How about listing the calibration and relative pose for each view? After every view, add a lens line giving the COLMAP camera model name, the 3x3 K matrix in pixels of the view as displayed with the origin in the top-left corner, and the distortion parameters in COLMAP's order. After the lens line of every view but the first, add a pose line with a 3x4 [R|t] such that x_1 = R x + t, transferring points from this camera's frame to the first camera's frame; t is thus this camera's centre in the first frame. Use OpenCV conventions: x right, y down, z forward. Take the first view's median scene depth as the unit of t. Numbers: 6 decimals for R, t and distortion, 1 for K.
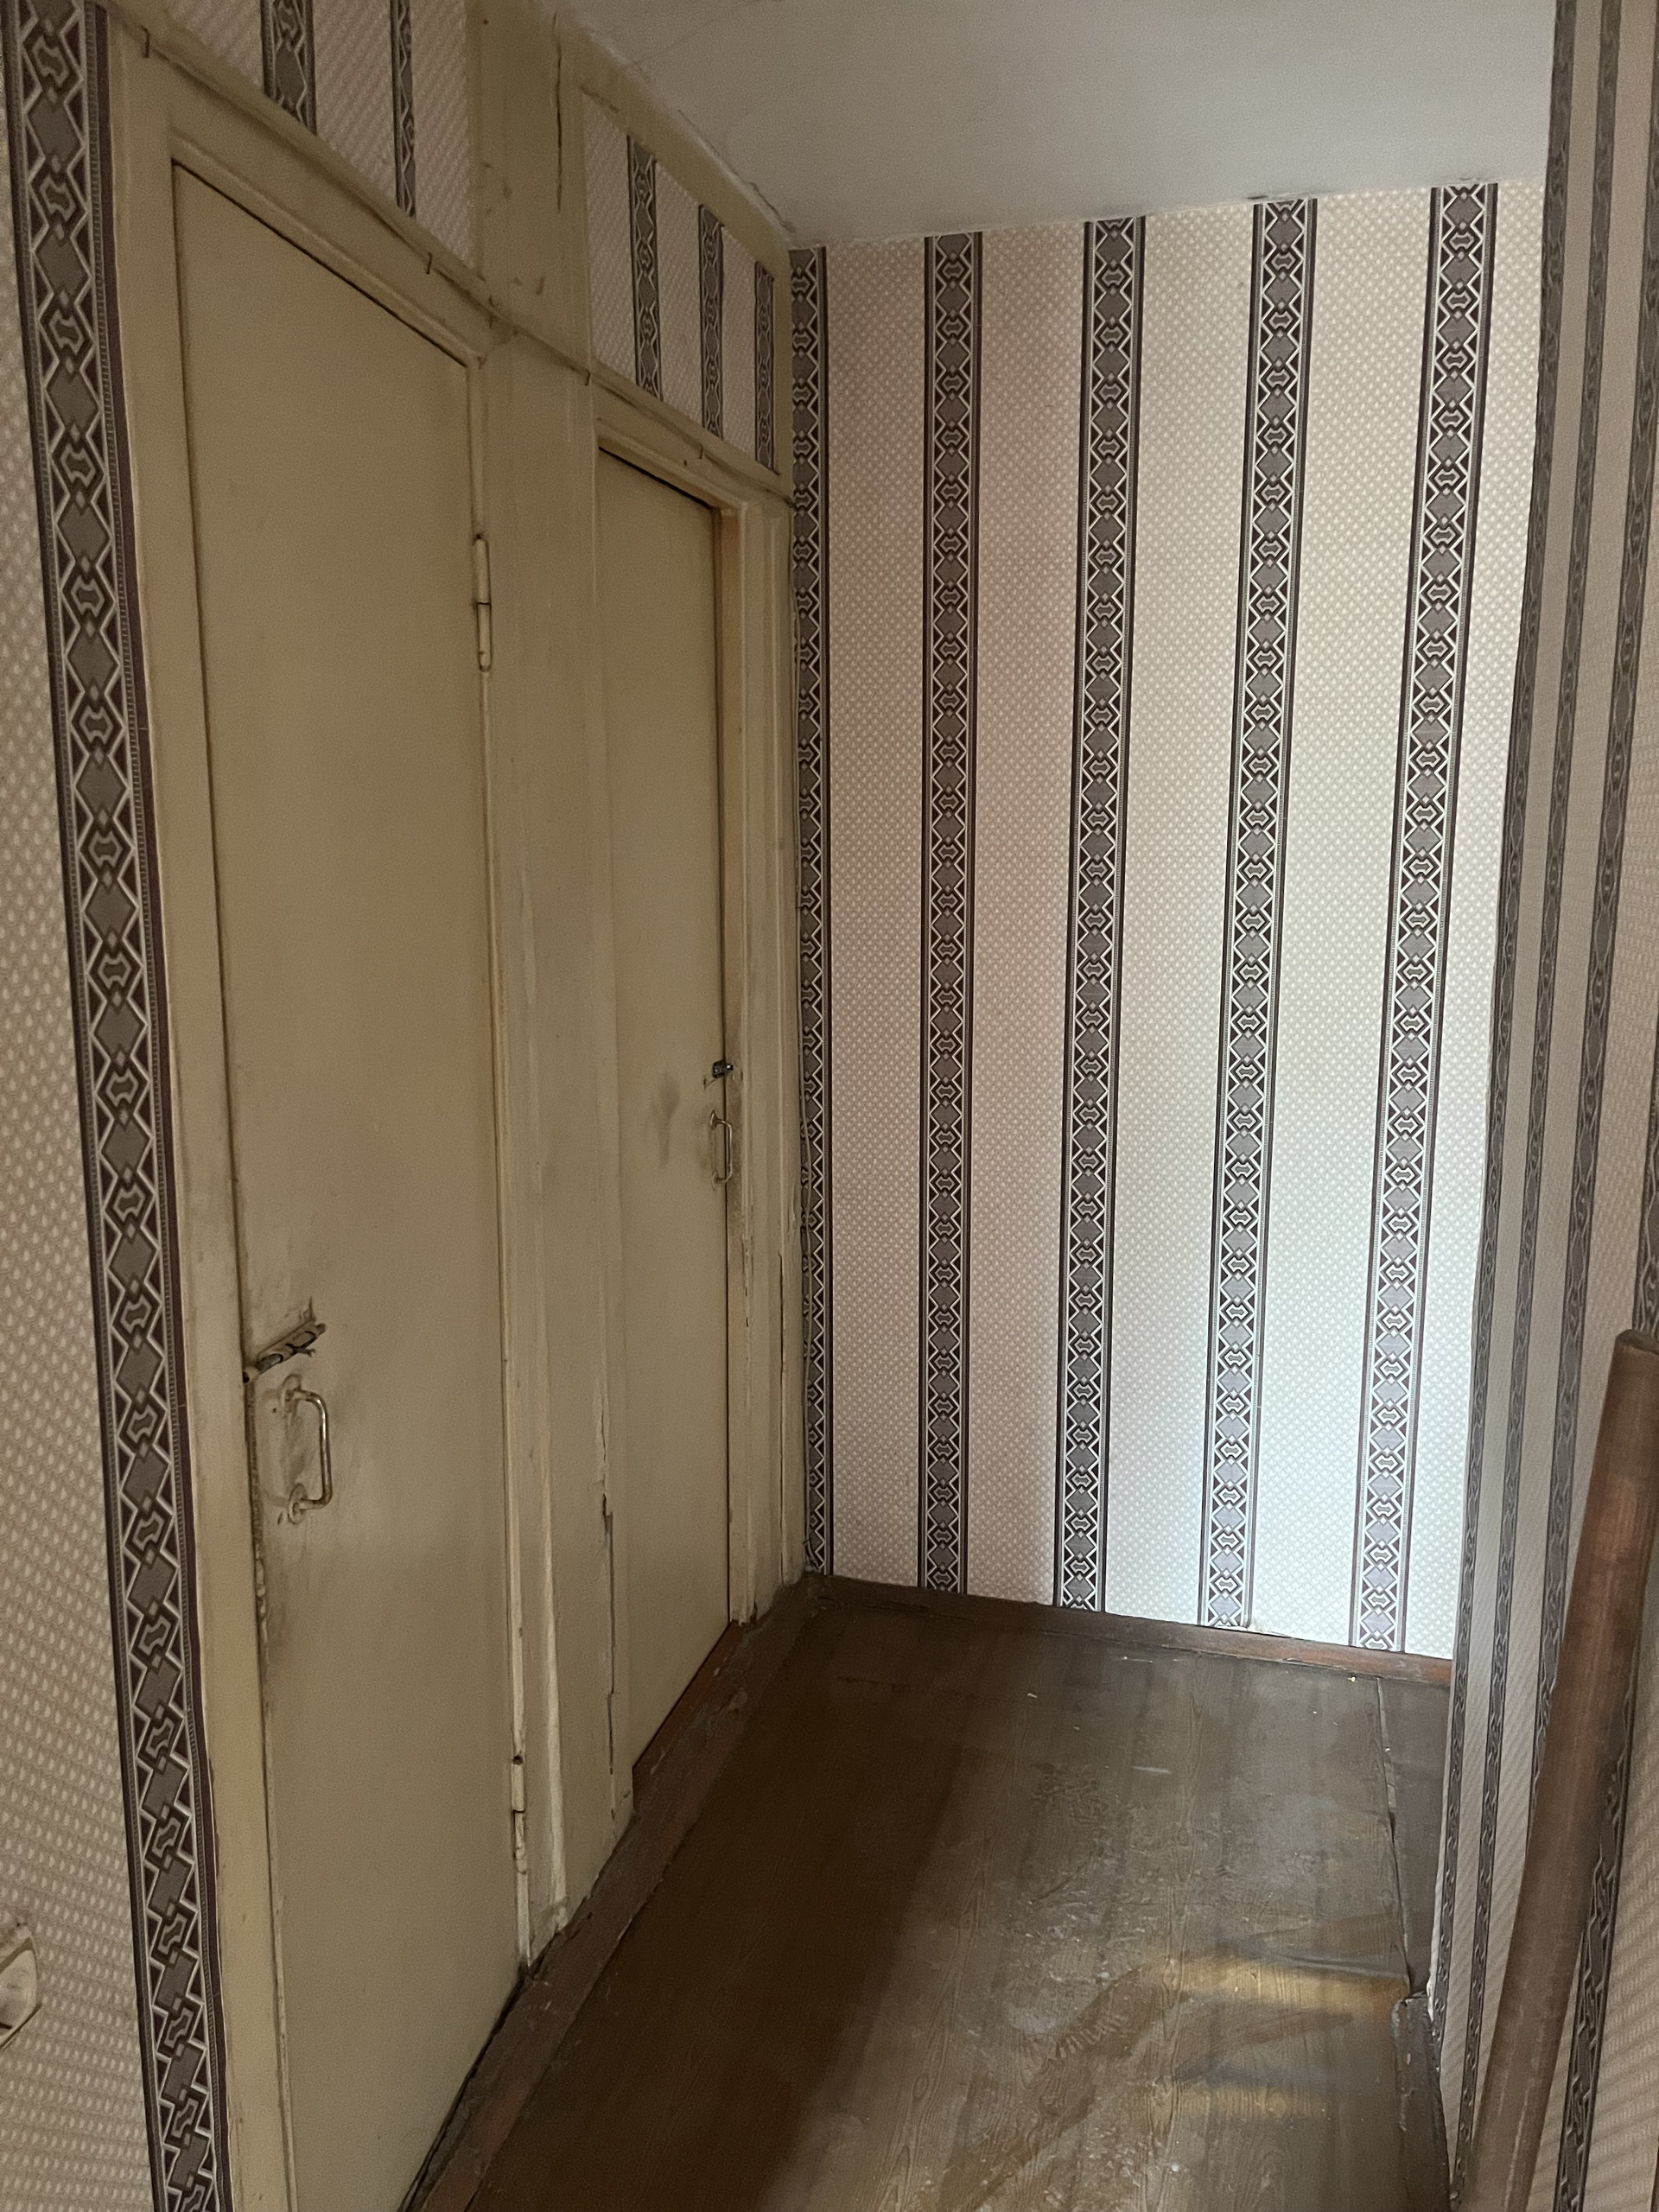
lens RADIAL K [[1672.9, 0, 818.7], [0, 1672.9, 1117.7], [0, 0, 1]] dist [0.063102, -0.089524]
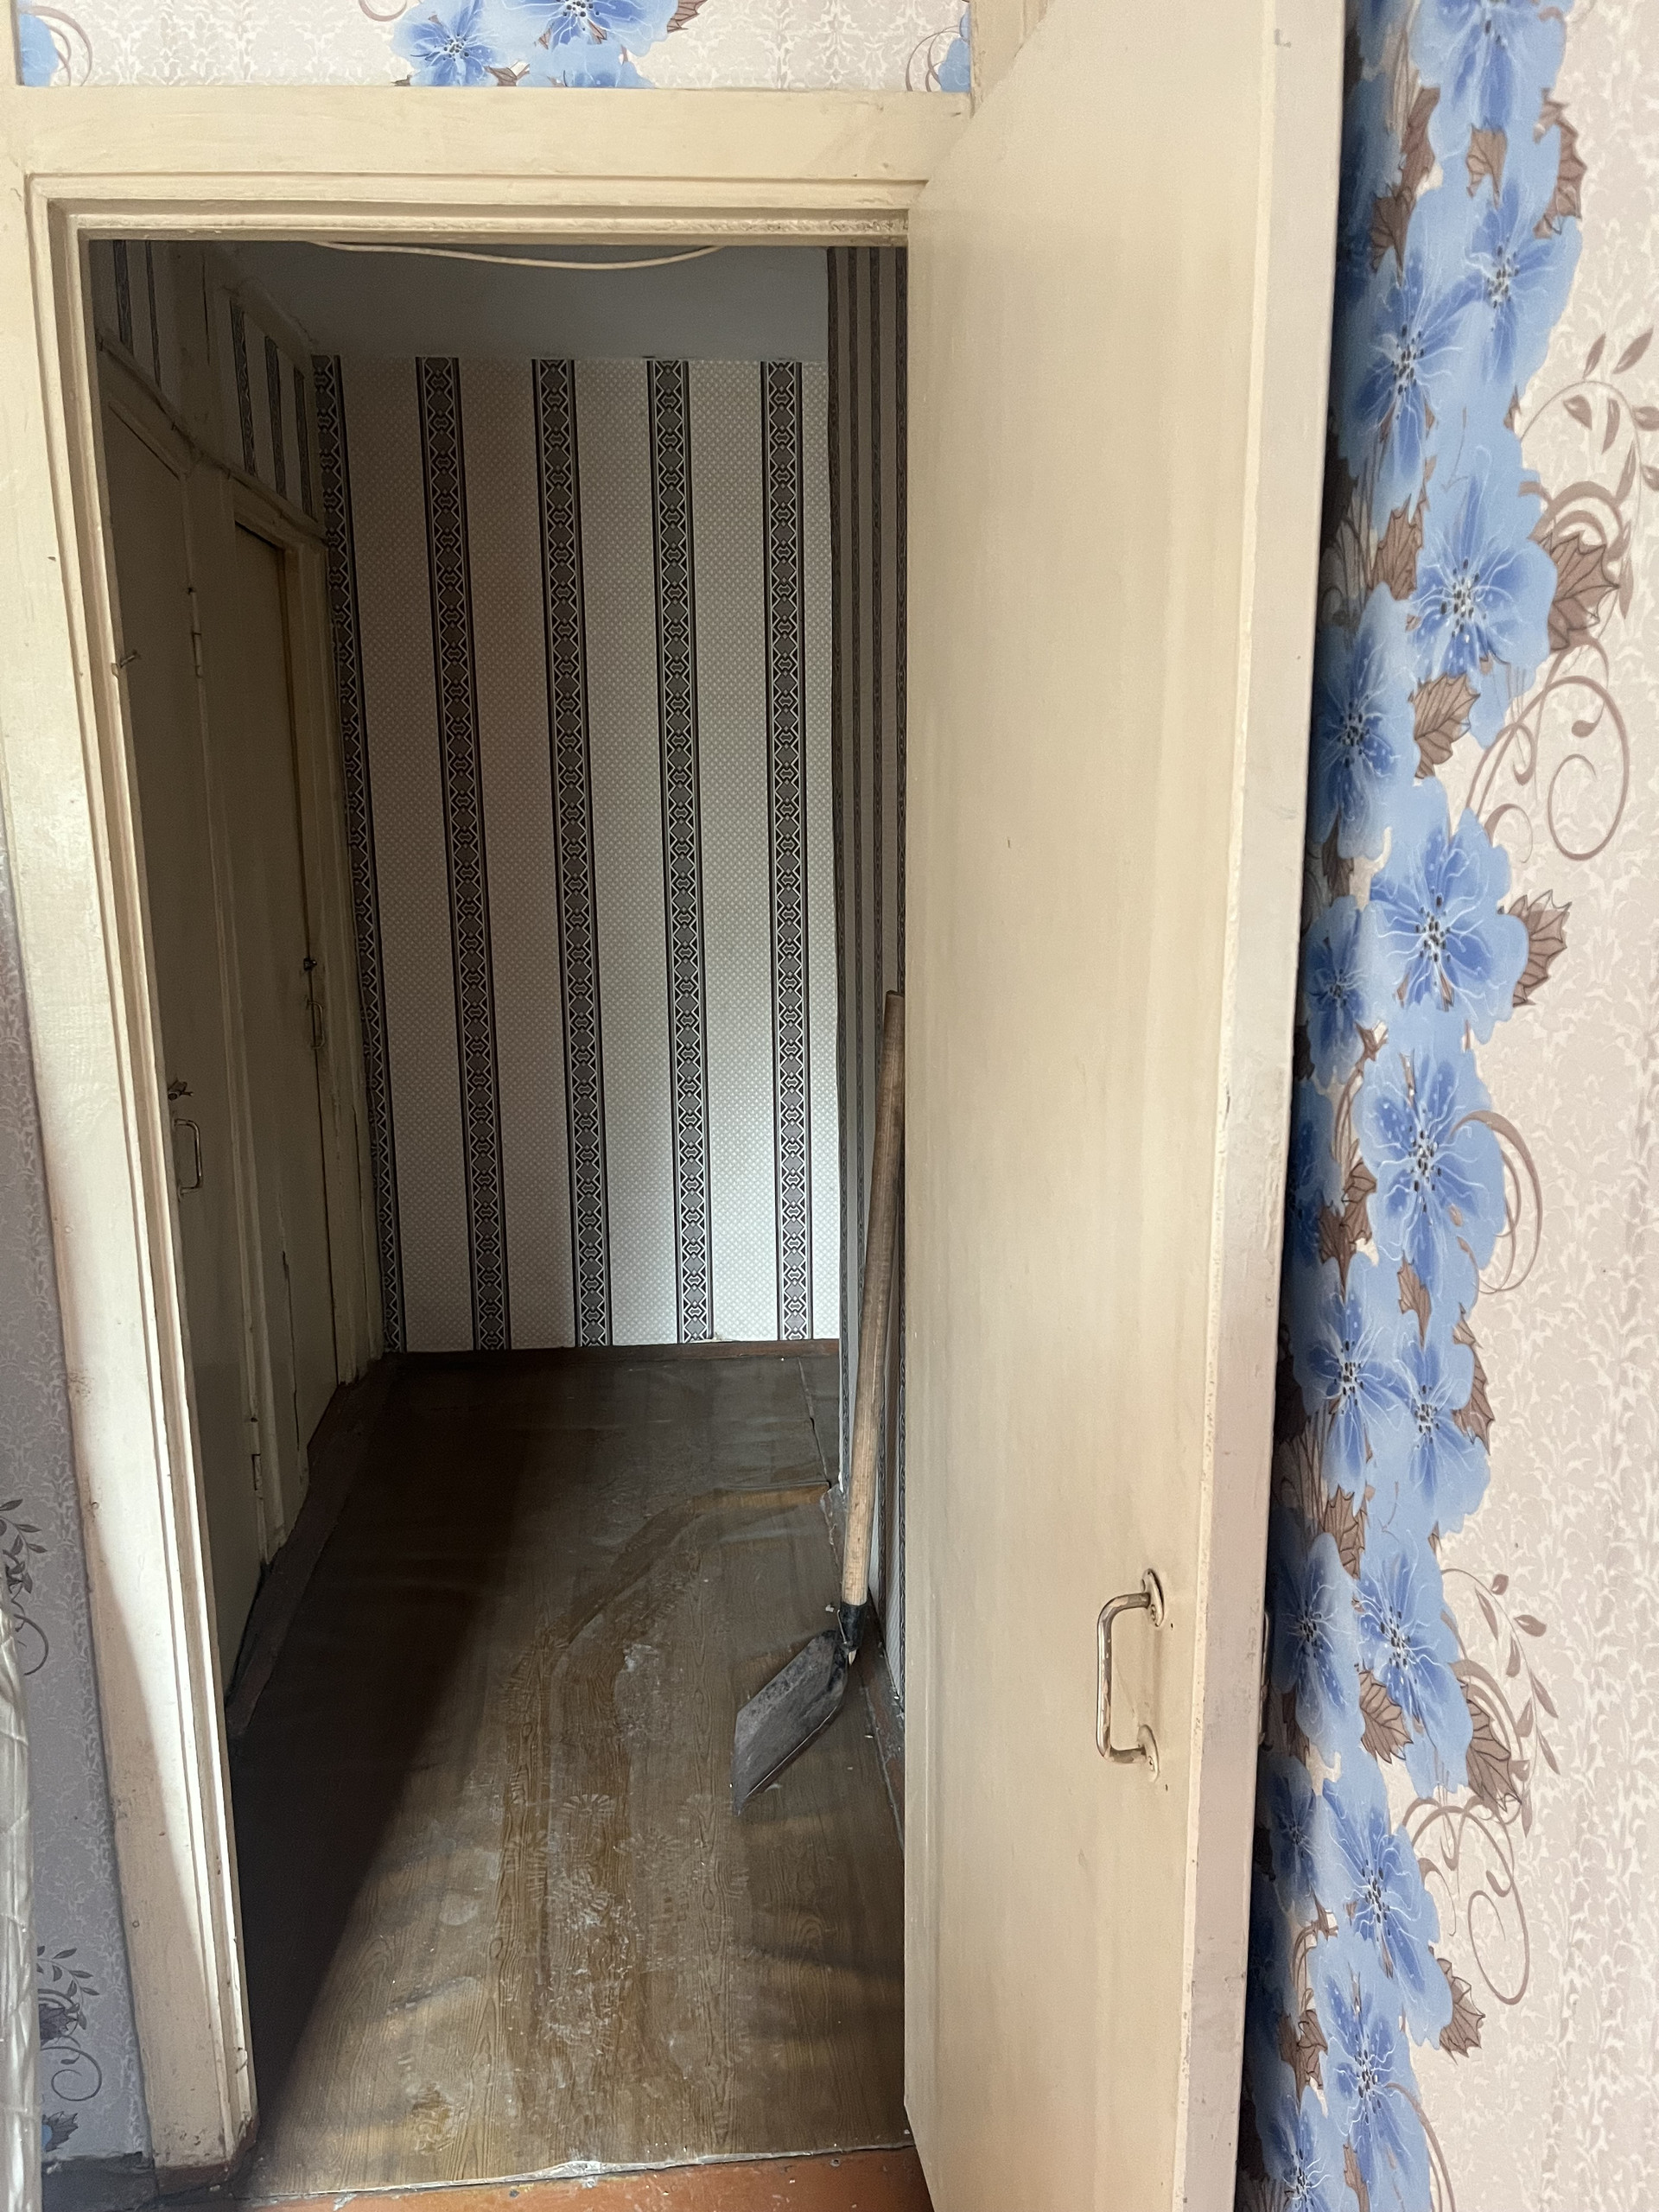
lens RADIAL K [[1672.9, 0, 836.7], [0, 1672.9, 1115.0], [0, 0, 1]] dist [0.063102, -0.089524]
pose [[0.930634, -0.077824, 0.357581, -0.157218], [0.071347, 0.996961, 0.031291, 0.079814], [-0.358929, -0.003608, 0.933358, -0.413694]]
